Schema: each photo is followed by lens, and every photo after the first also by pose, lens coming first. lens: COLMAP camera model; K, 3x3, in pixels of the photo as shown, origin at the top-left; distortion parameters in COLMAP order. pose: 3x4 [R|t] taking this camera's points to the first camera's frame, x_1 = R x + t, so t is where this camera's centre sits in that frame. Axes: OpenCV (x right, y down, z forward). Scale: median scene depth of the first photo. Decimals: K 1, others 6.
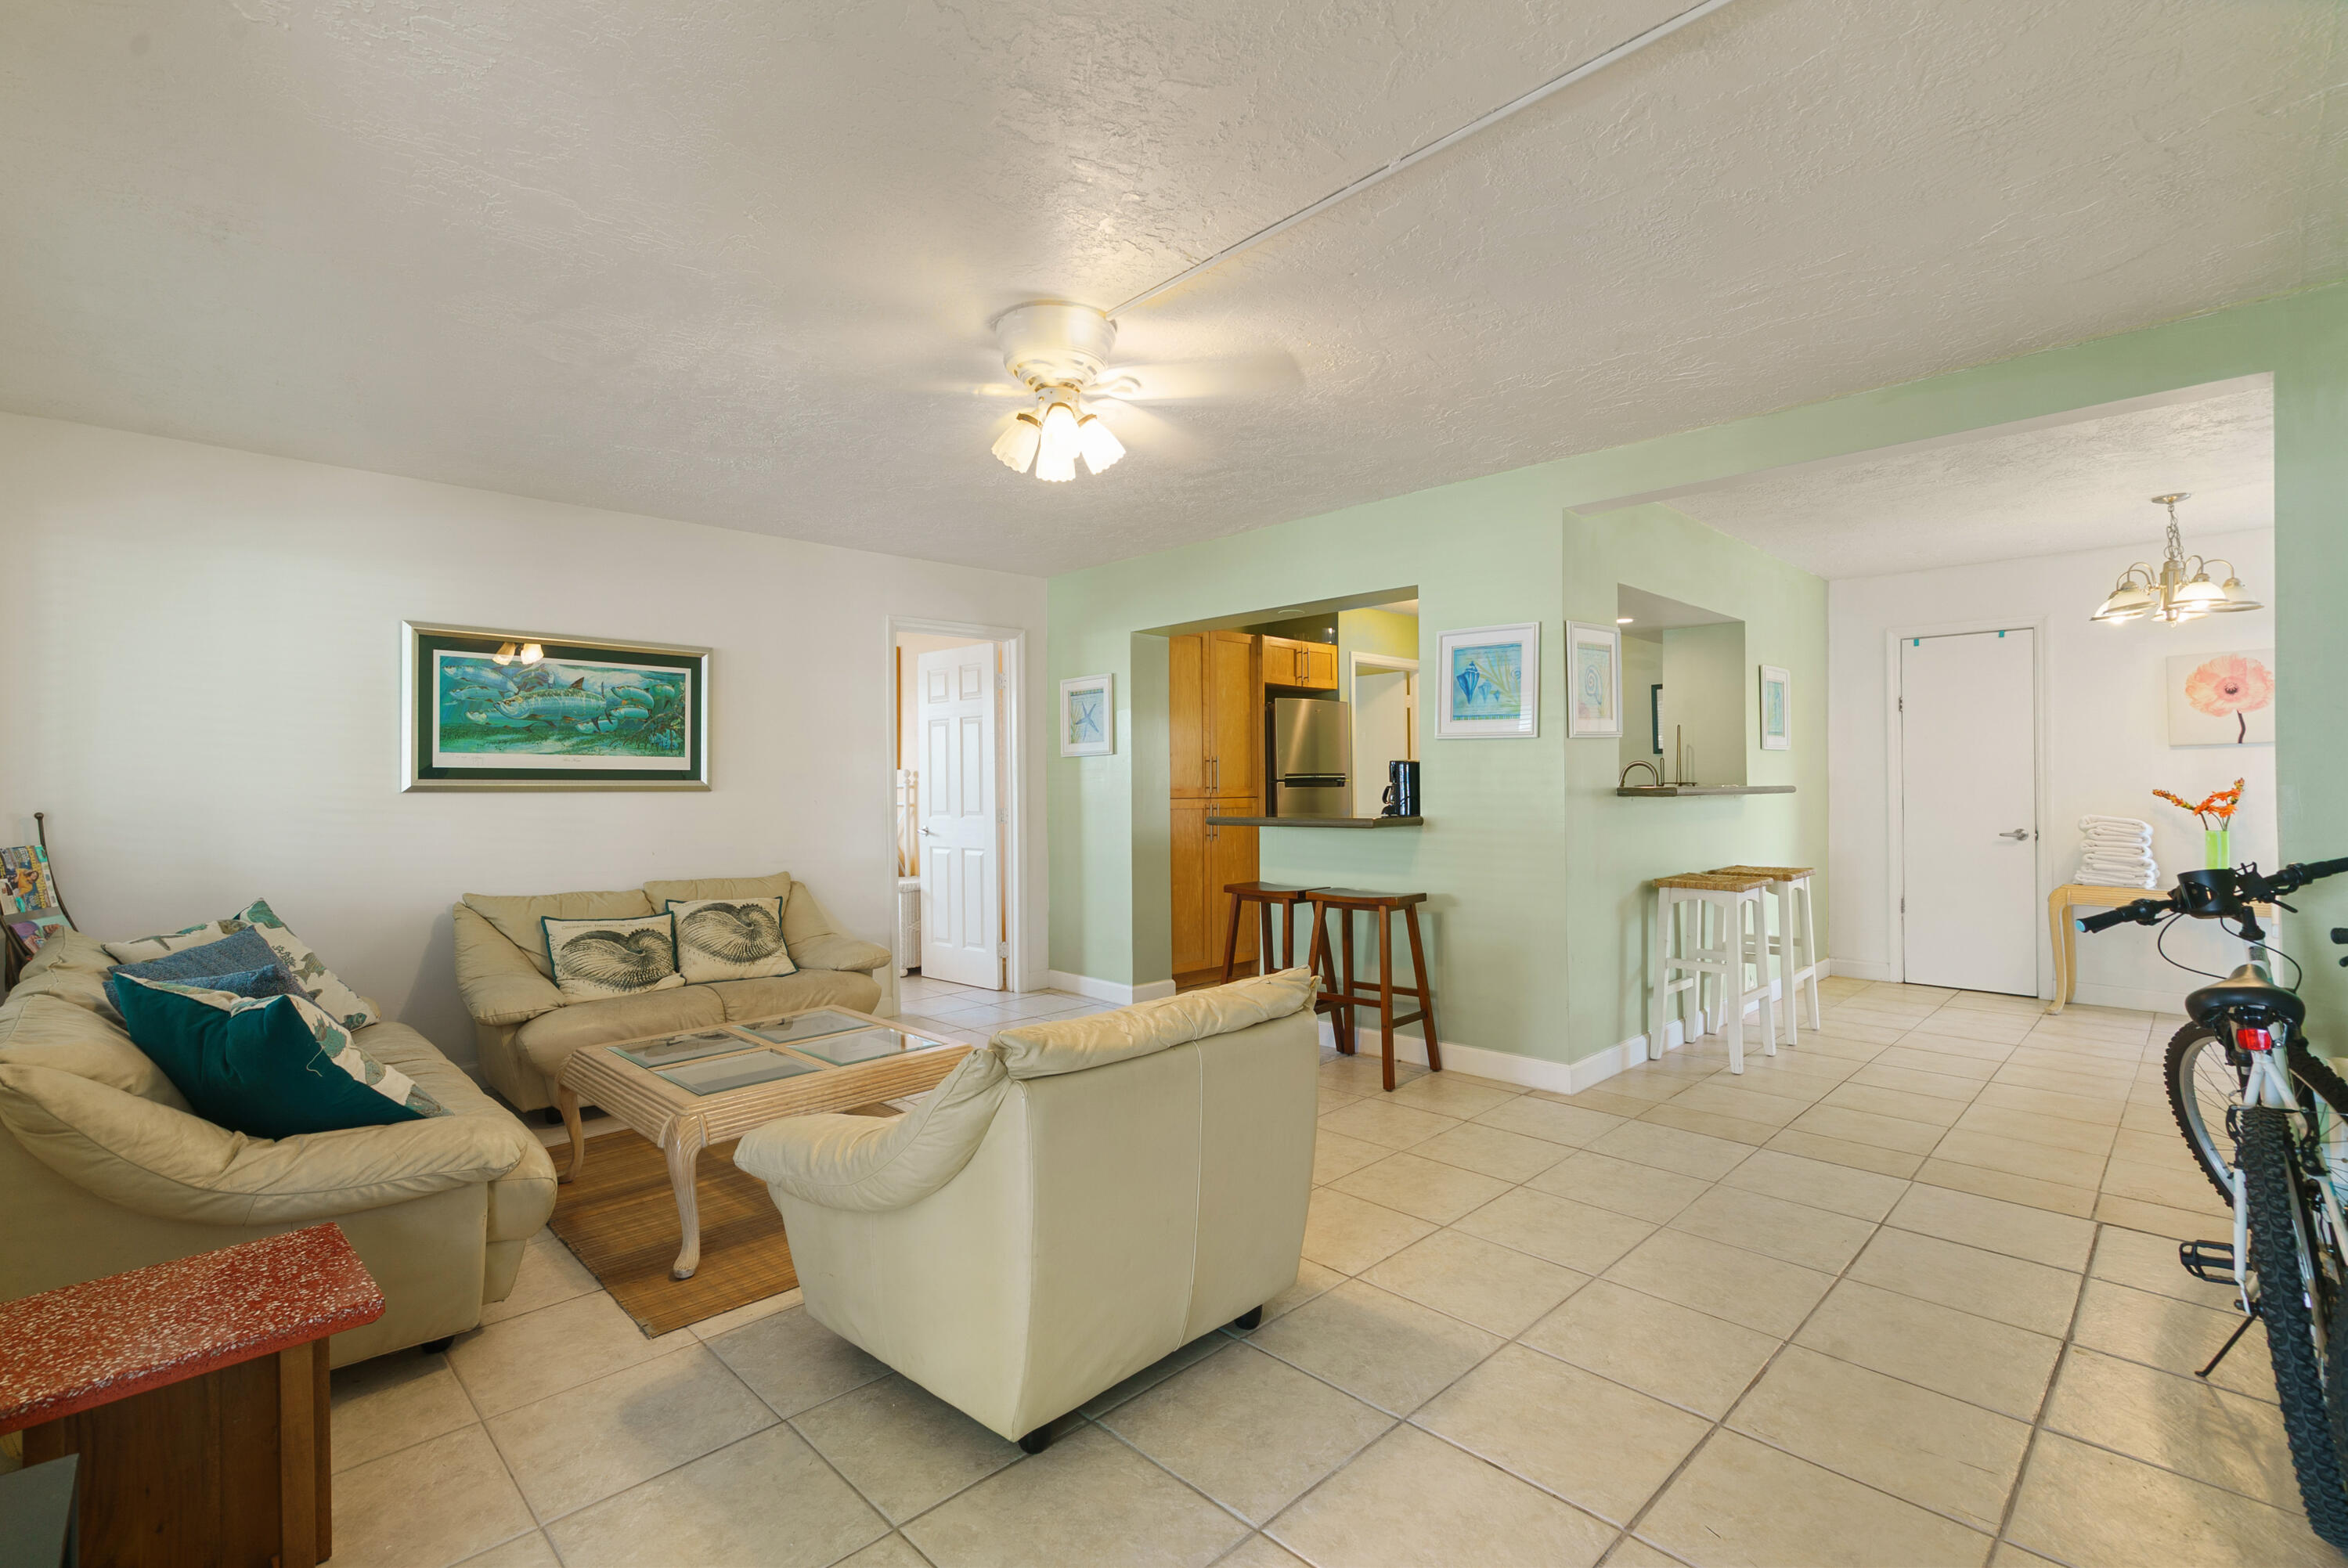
lens RADIAL K [[1047.6, 0, 1174.0], [0, 1047.6, 784.0], [0, 0, 1]] dist [-0.000457, 0.000019]
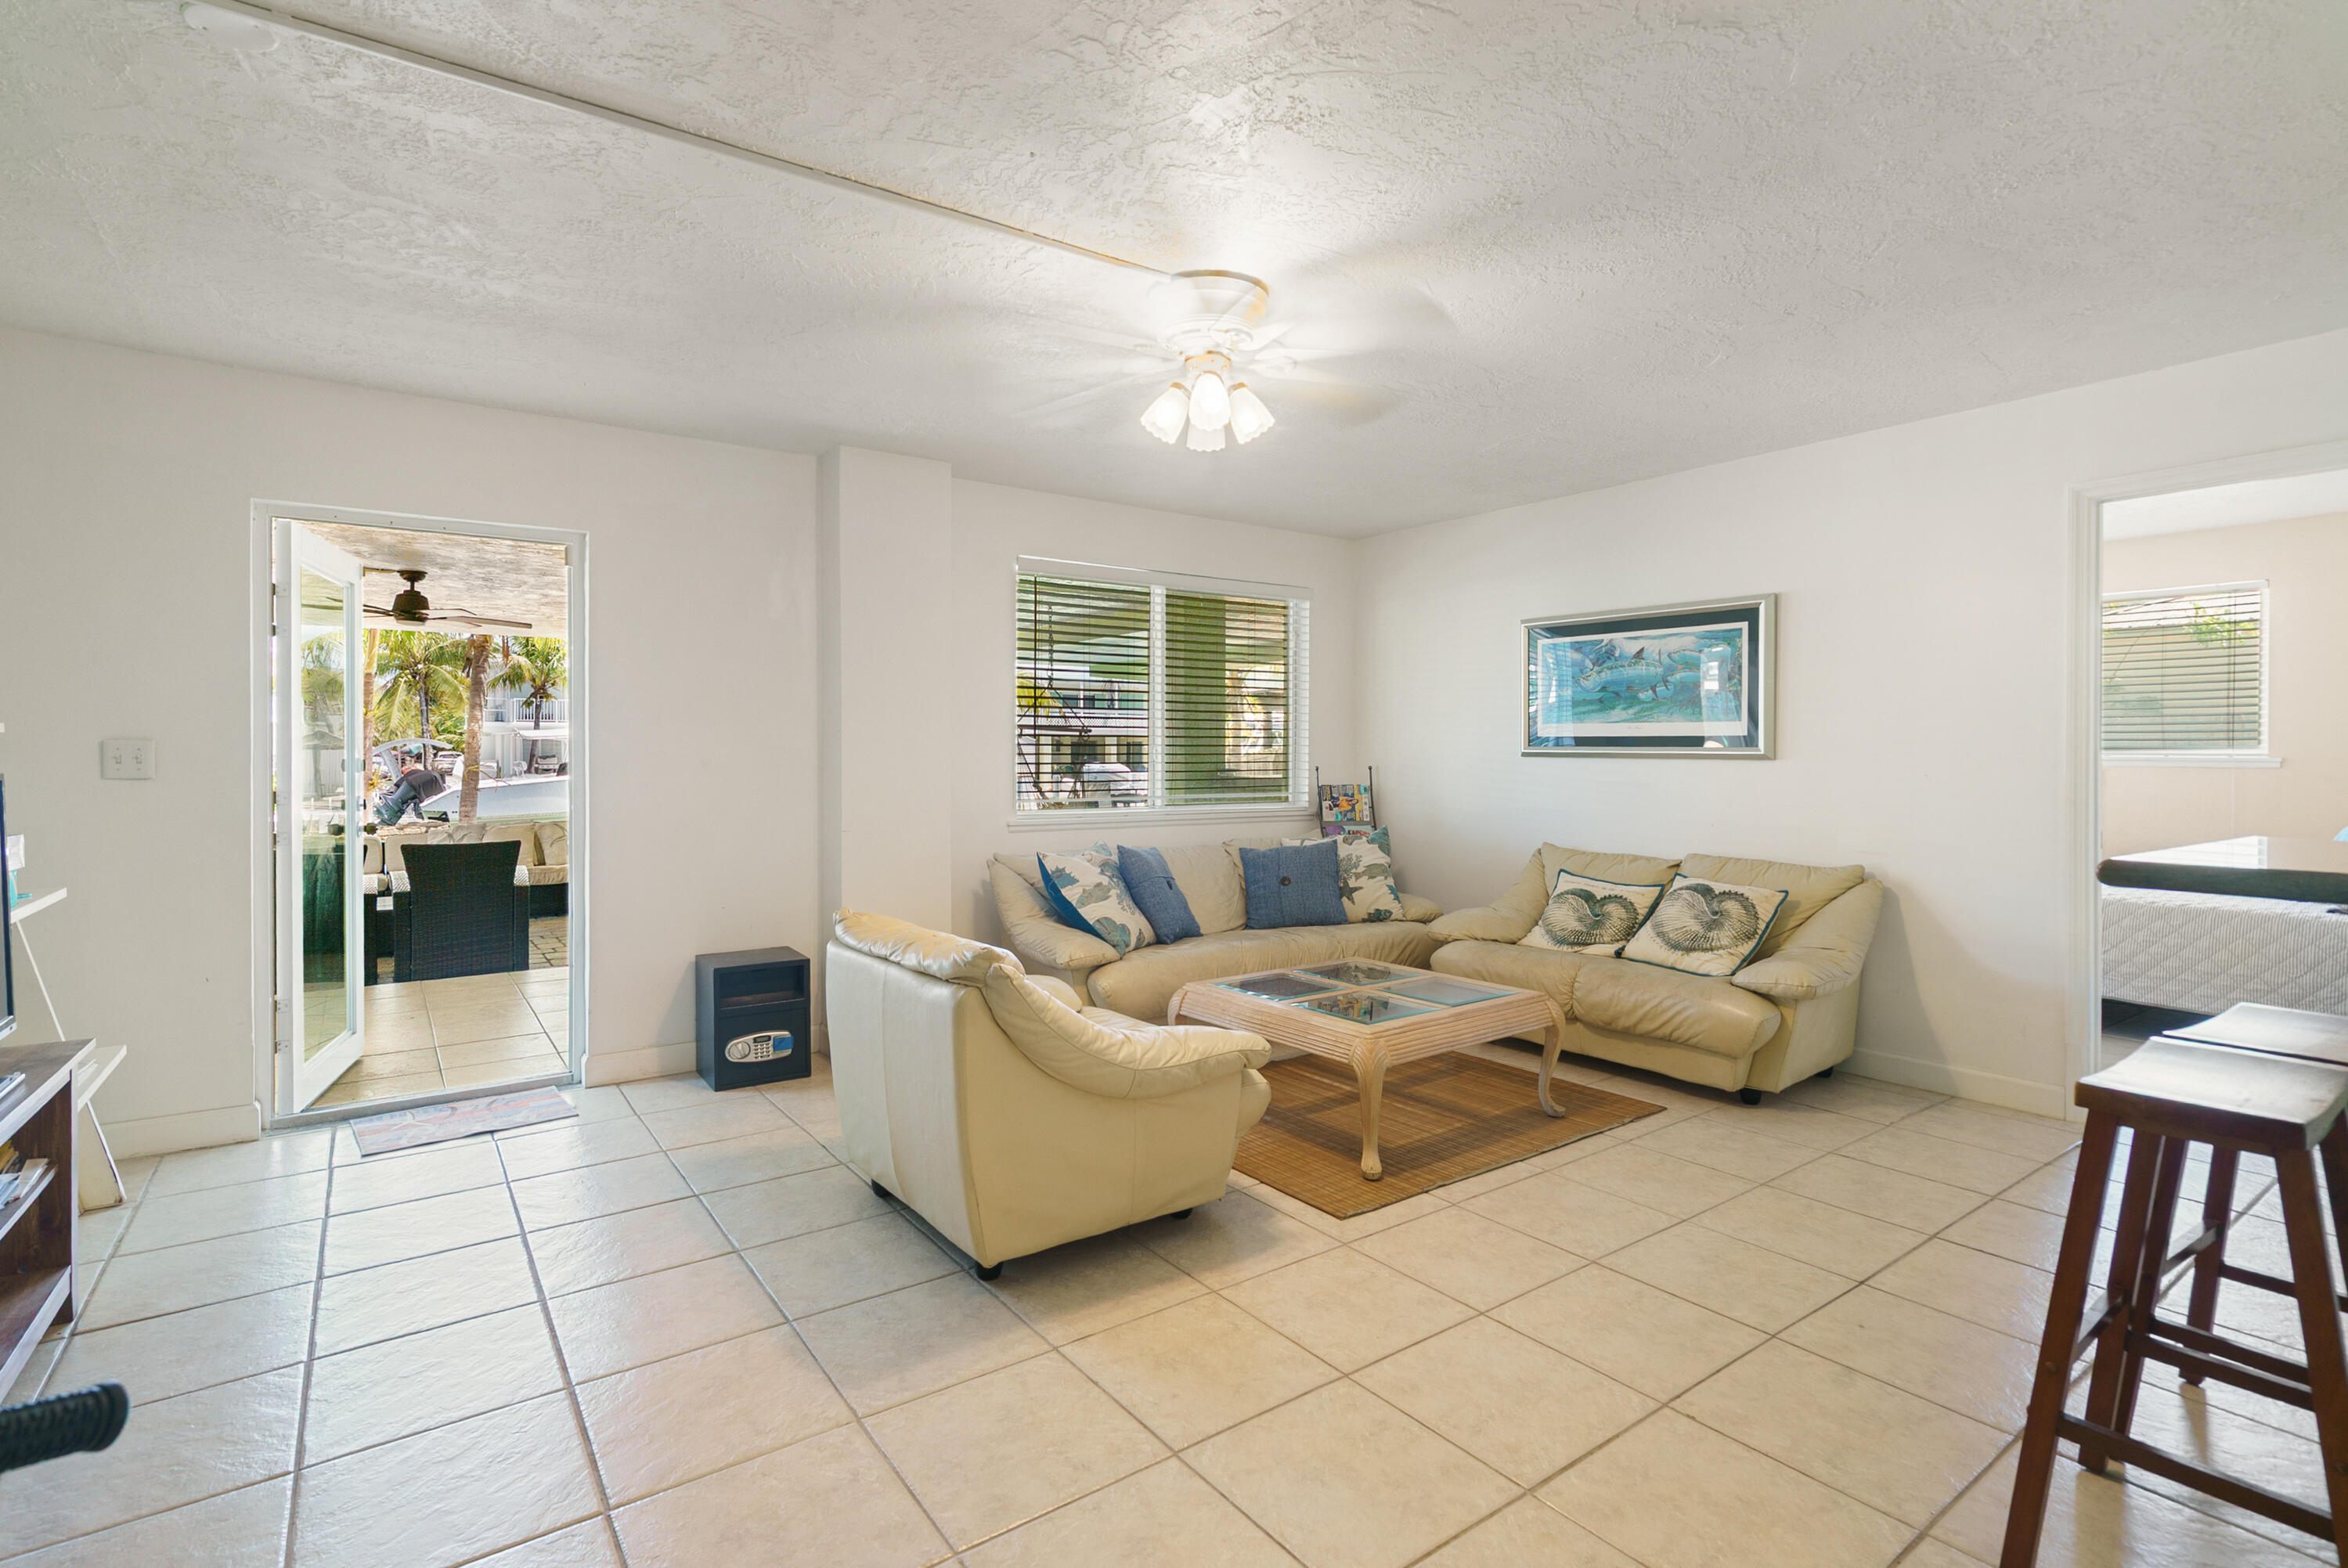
lens RADIAL K [[1108.6, 0, 1148.8], [0, 1108.6, 749.8], [0, 0, 1]] dist [-0.000765, 0.000139]
pose [[-0.155289, 0.005324, -0.987855, 0.592083], [0.000728, 0.999986, 0.005275, -0.007001], [0.987869, 0.000101, -0.155291, 0.695087]]
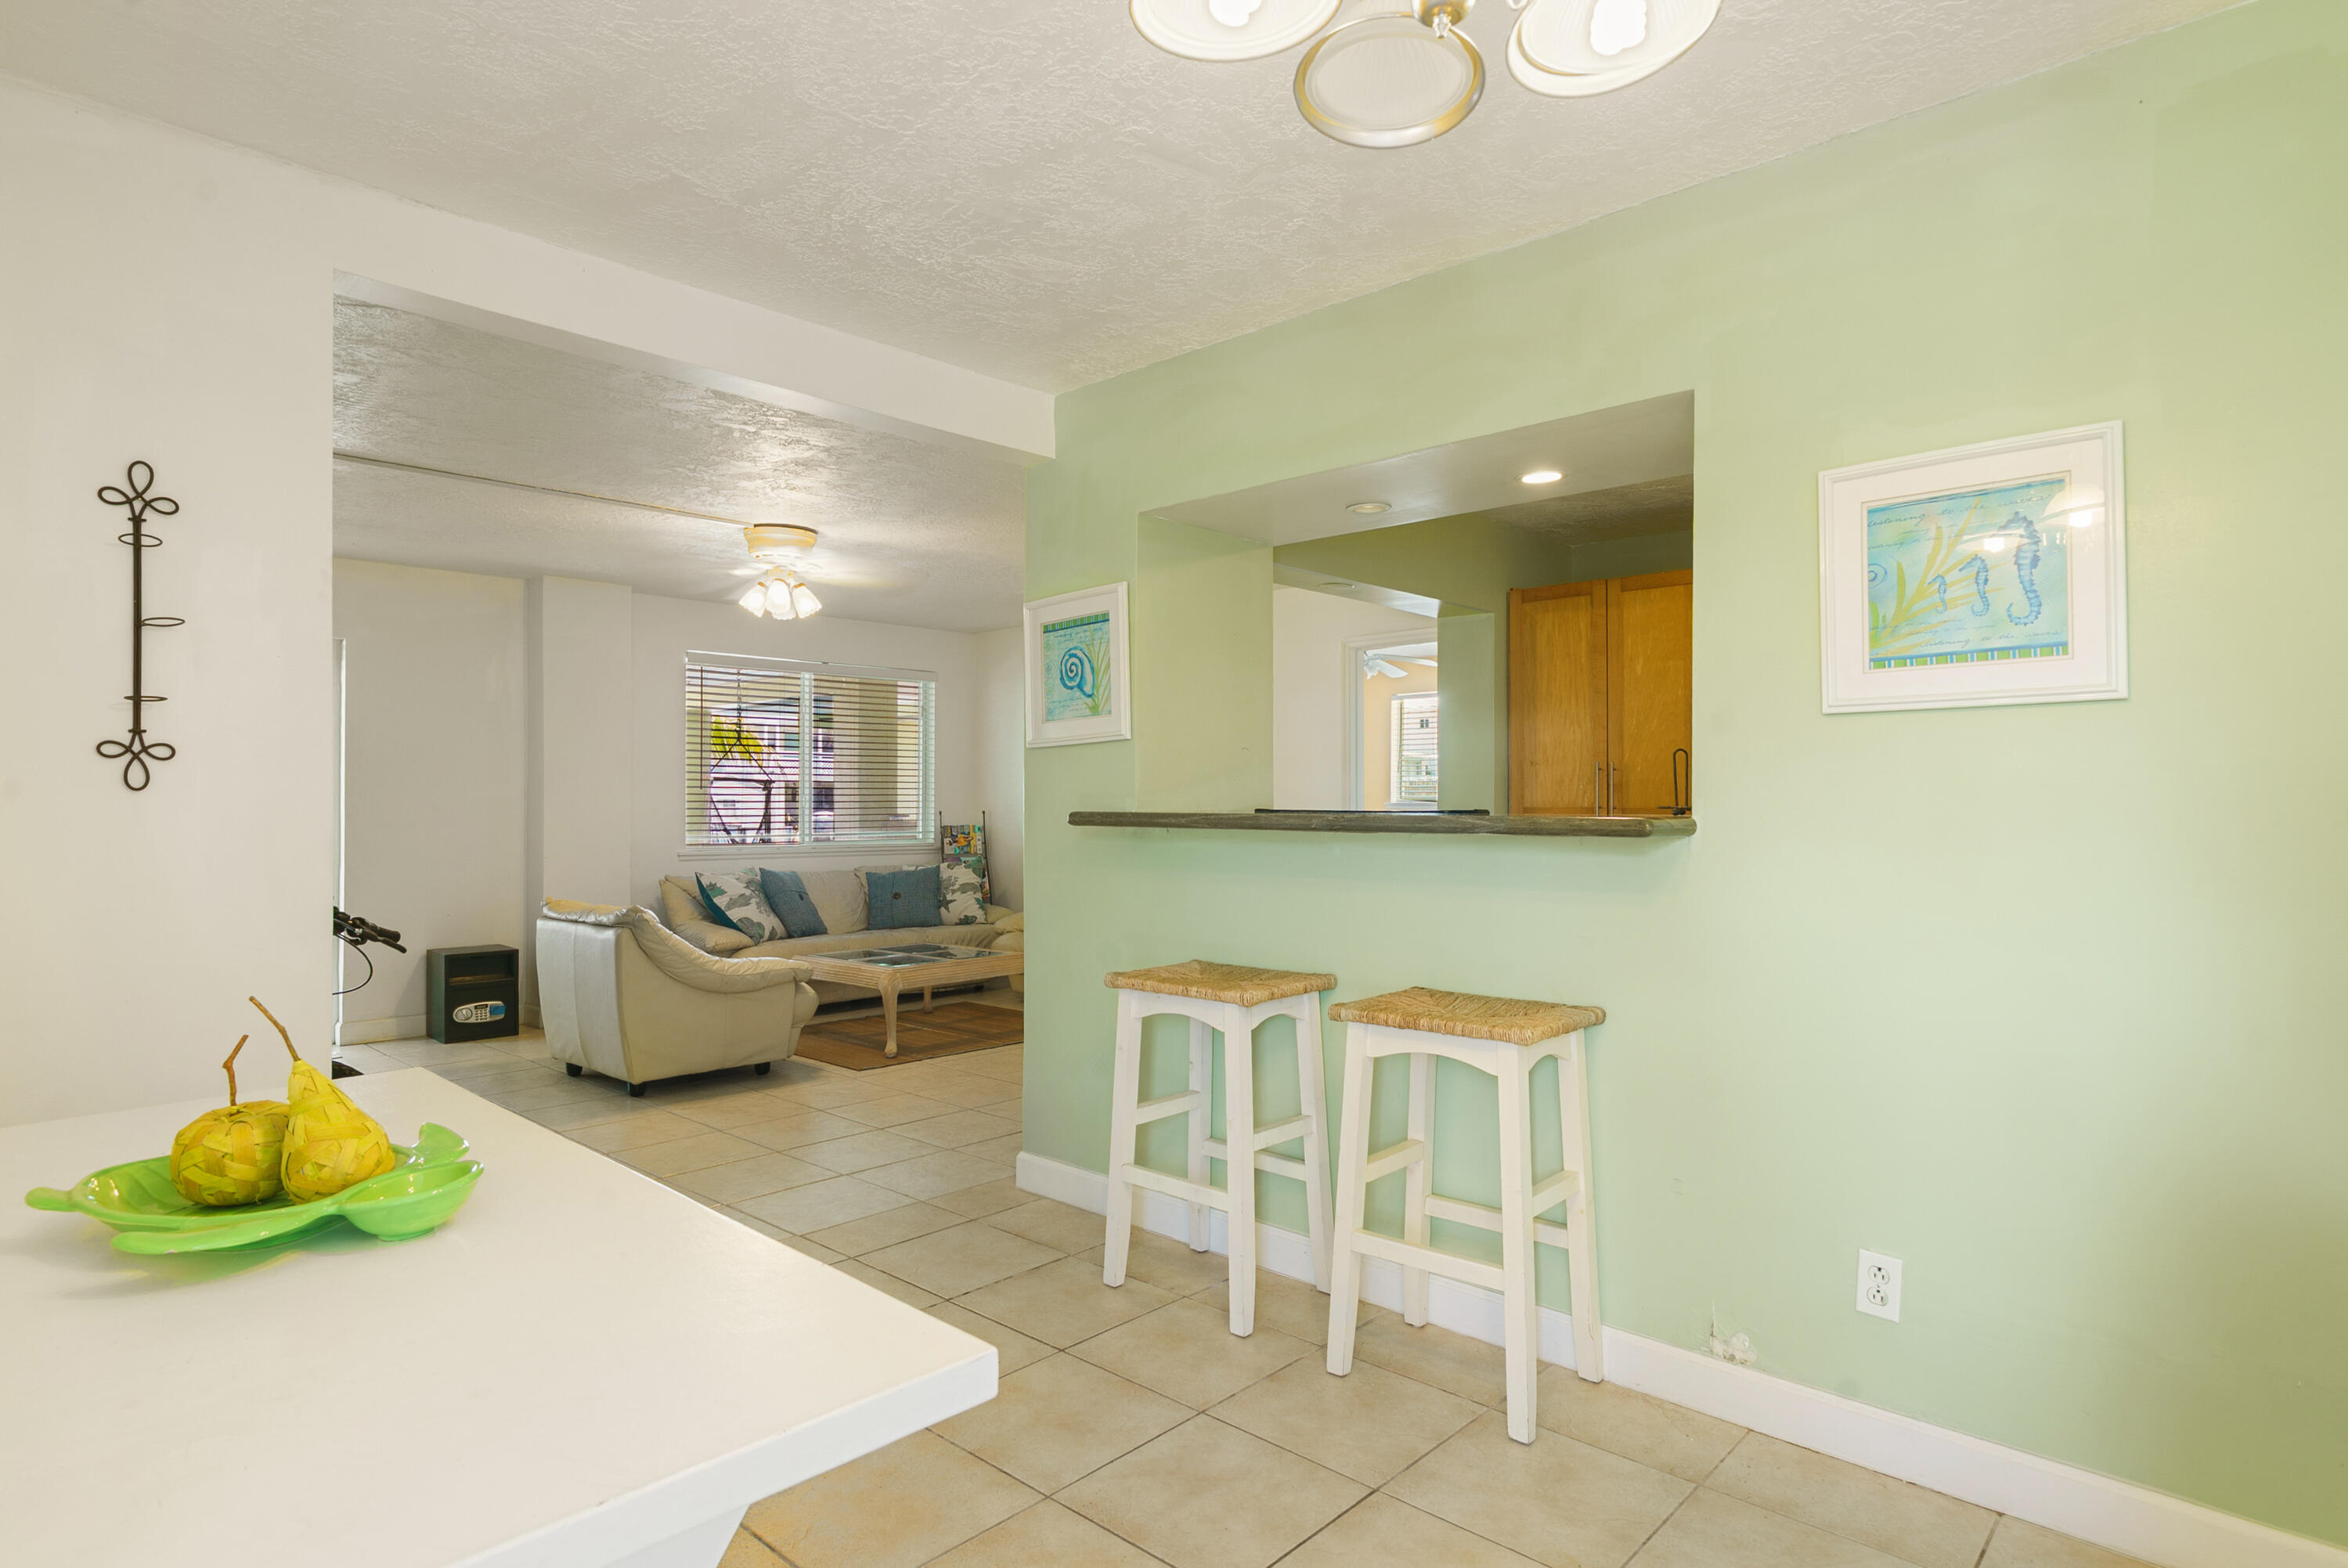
lens RADIAL K [[1268.7, 0, 1174.0], [0, 1268.7, 784.0], [0, 0, 1]] dist [-0.003552, -0.000160]
pose [[0.045271, -0.006411, -0.998954, 1.228986], [-0.001083, 0.999979, -0.006467, -0.009628], [0.998974, 0.001375, 0.045263, 0.964957]]
